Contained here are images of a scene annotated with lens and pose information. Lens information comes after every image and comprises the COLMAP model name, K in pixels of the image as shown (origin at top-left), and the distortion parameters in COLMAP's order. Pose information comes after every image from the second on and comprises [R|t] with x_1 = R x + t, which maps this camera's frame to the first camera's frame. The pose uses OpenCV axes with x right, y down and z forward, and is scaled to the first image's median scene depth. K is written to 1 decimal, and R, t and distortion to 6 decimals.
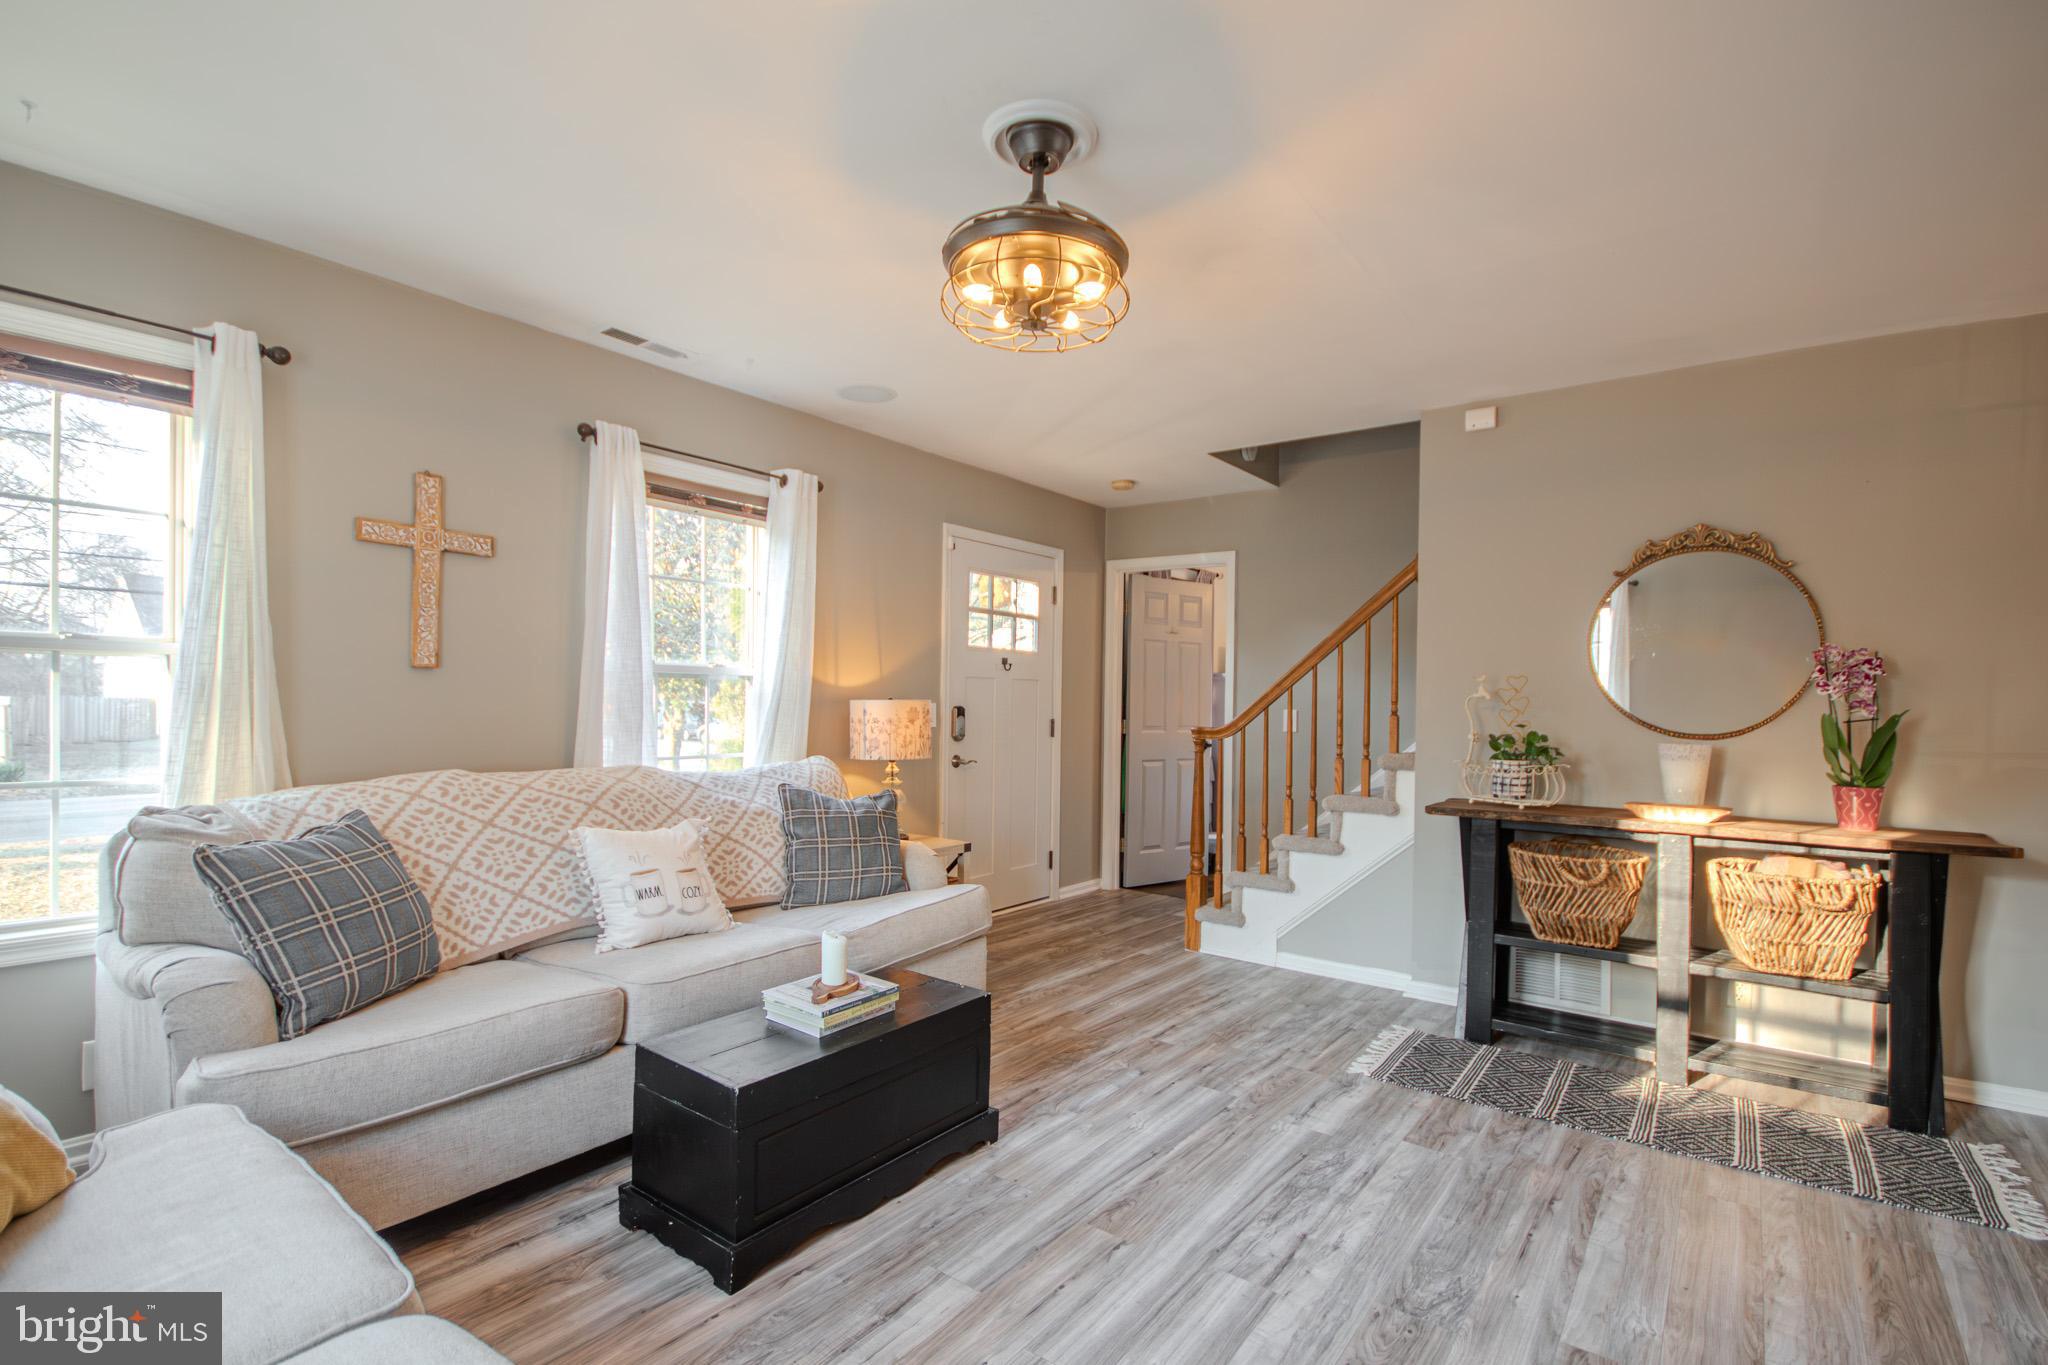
lens RADIAL K [[969.6, 0, 1038.3], [0, 969.6, 688.2], [0, 0, 1]] dist [0.009831, -0.009695]
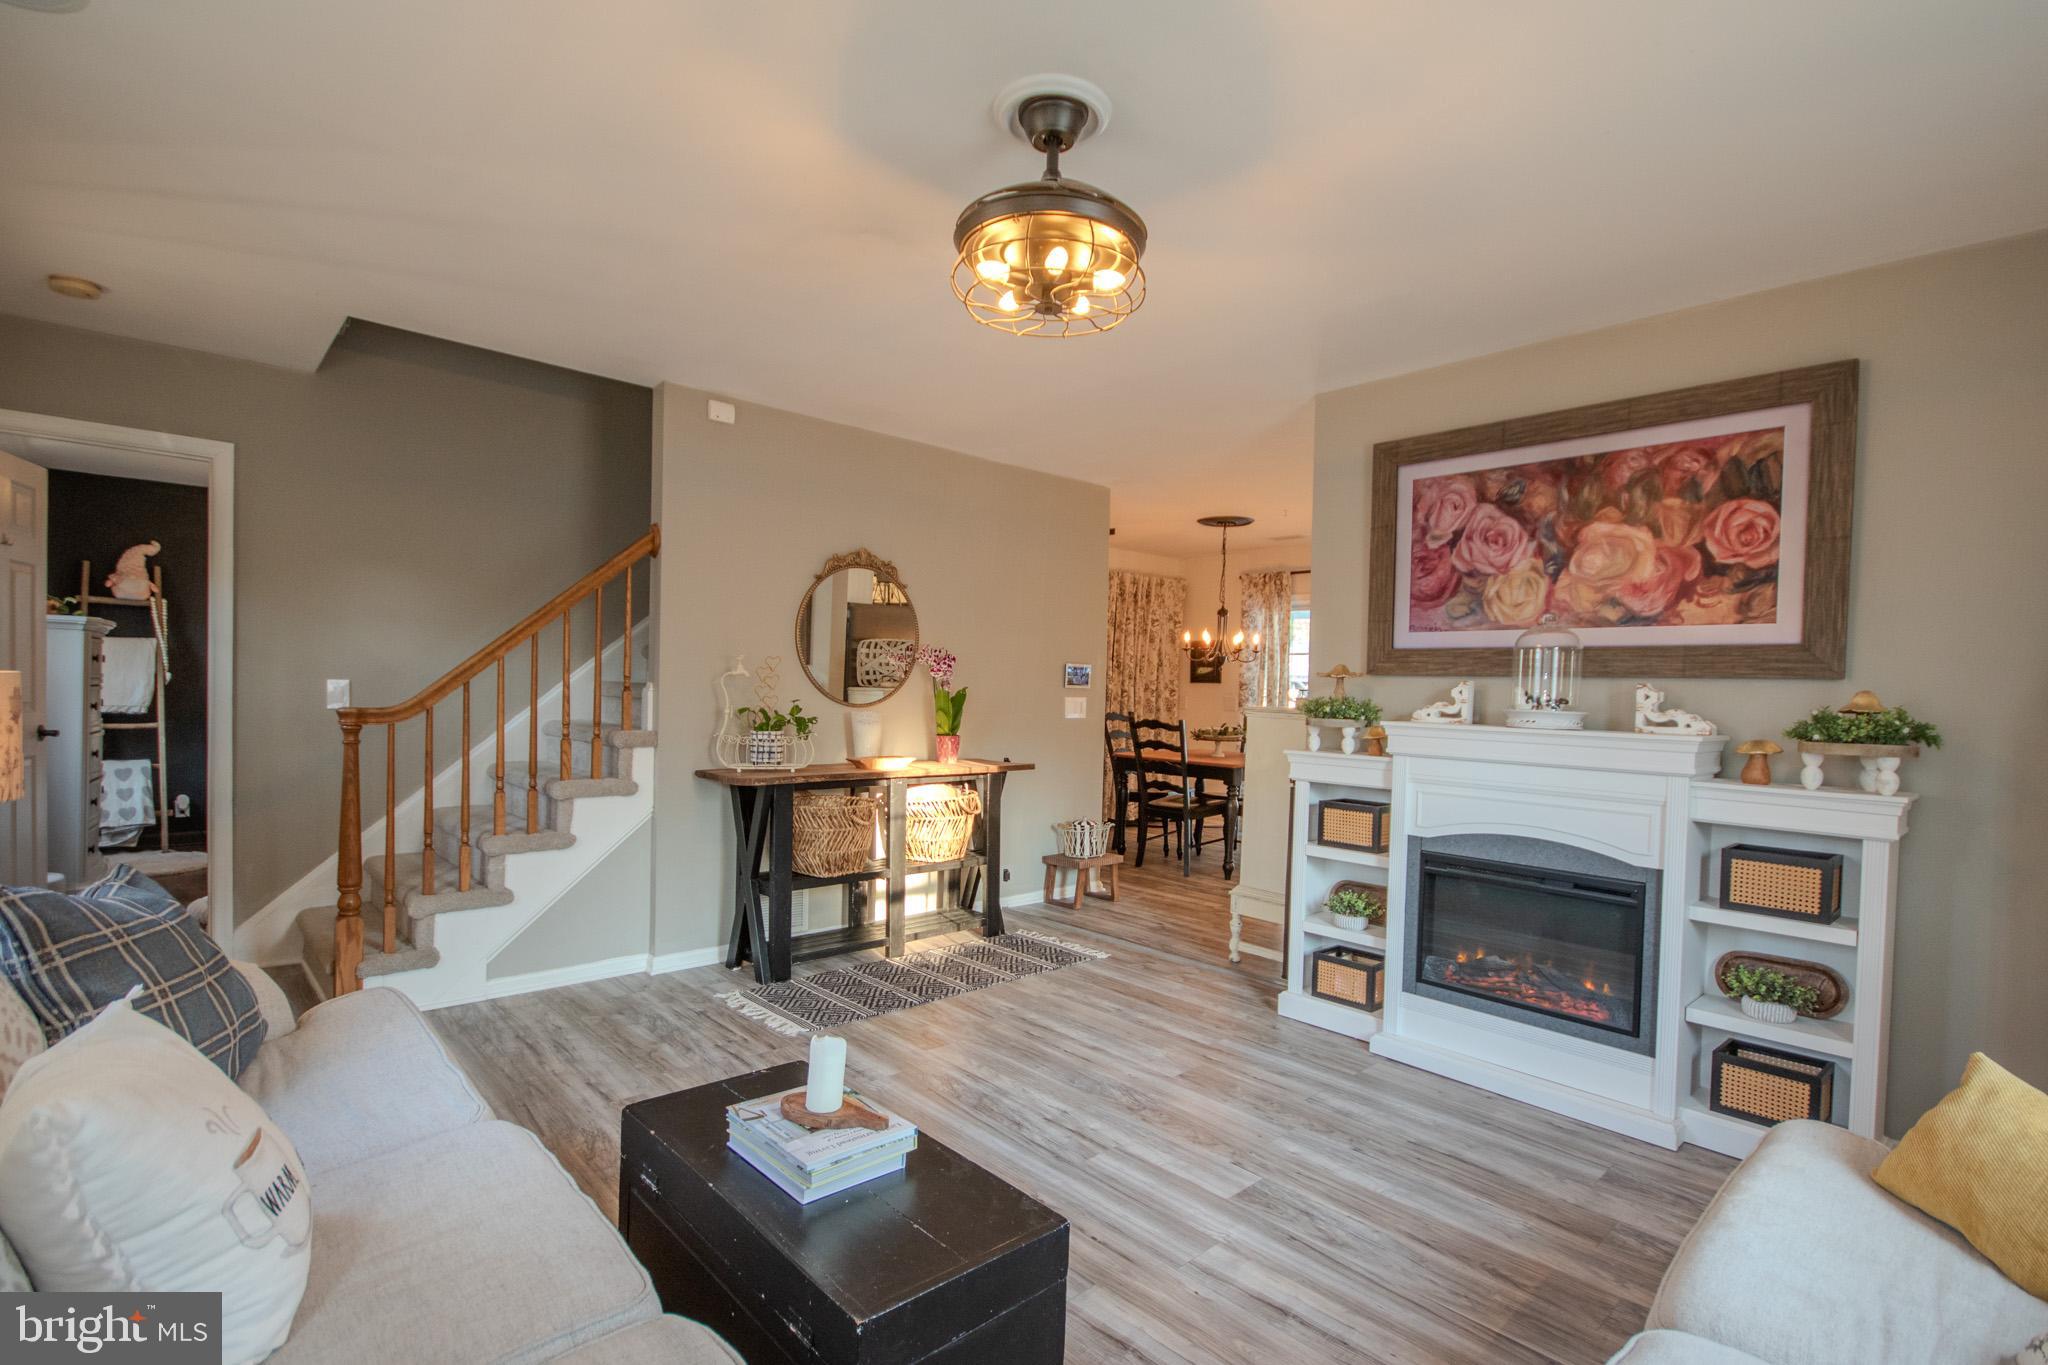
lens RADIAL K [[969.6, 0, 1042.9], [0, 969.6, 693.6], [0, 0, 1]] dist [0.009831, -0.009695]
pose [[0.161140, -0.017880, 0.986770, -0.635434], [-0.036875, 0.999029, 0.024124, -0.009218], [-0.986242, -0.040274, 0.160325, 0.552904]]
